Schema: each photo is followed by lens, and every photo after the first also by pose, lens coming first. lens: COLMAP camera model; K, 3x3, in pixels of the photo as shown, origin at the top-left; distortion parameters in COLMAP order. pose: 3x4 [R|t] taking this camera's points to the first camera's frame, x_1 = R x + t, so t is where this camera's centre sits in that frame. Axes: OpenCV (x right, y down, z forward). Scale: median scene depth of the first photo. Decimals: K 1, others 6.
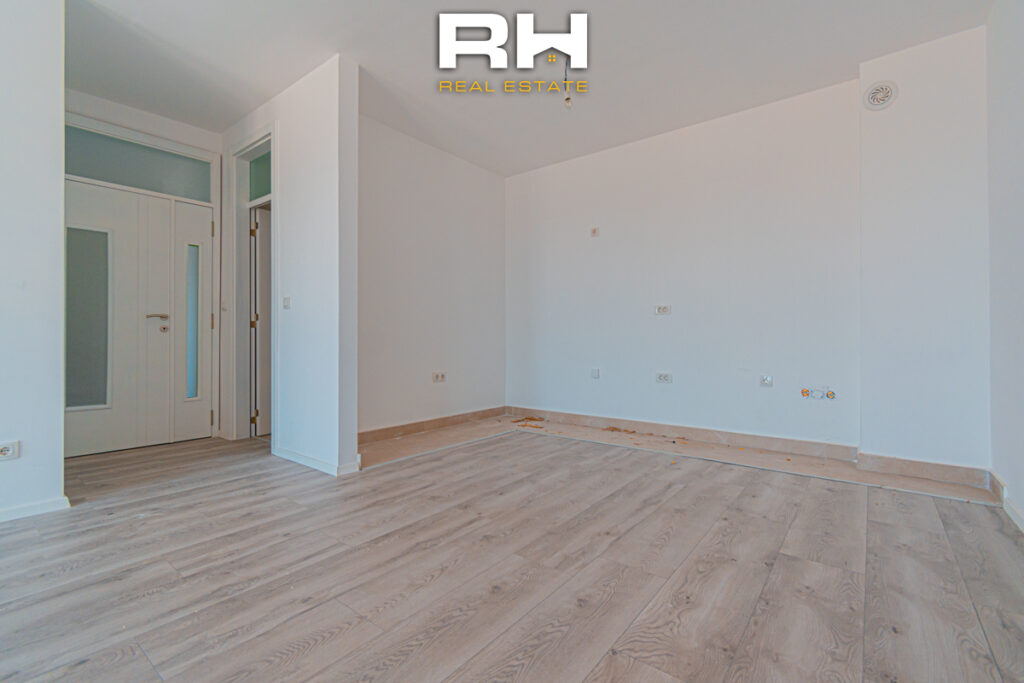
lens RADIAL K [[462.2, 0, 509.8], [0, 462.2, 339.4], [0, 0, 1]] dist [0.013991, 0.001024]
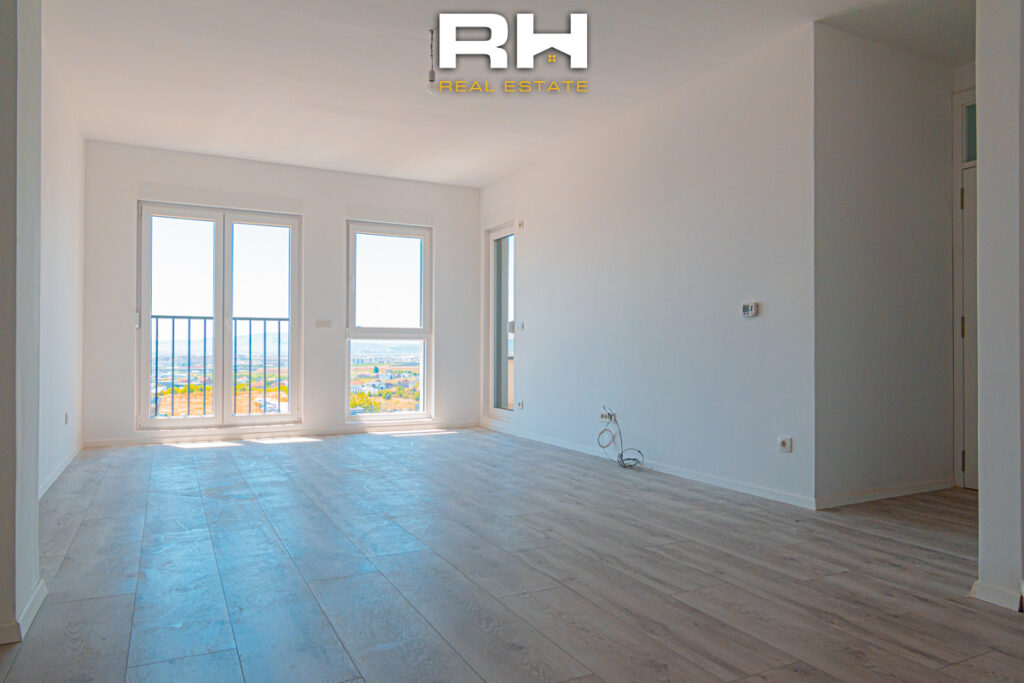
lens RADIAL K [[633.1, 0, 489.1], [0, 633.1, 346.6], [0, 0, 1]] dist [0.002889, 0.002249]
pose [[-0.421567, -0.006377, -0.906775, 0.776486], [-0.005031, 0.999976, -0.004694, -0.000819], [0.906783, 0.002583, -0.421589, 1.078029]]
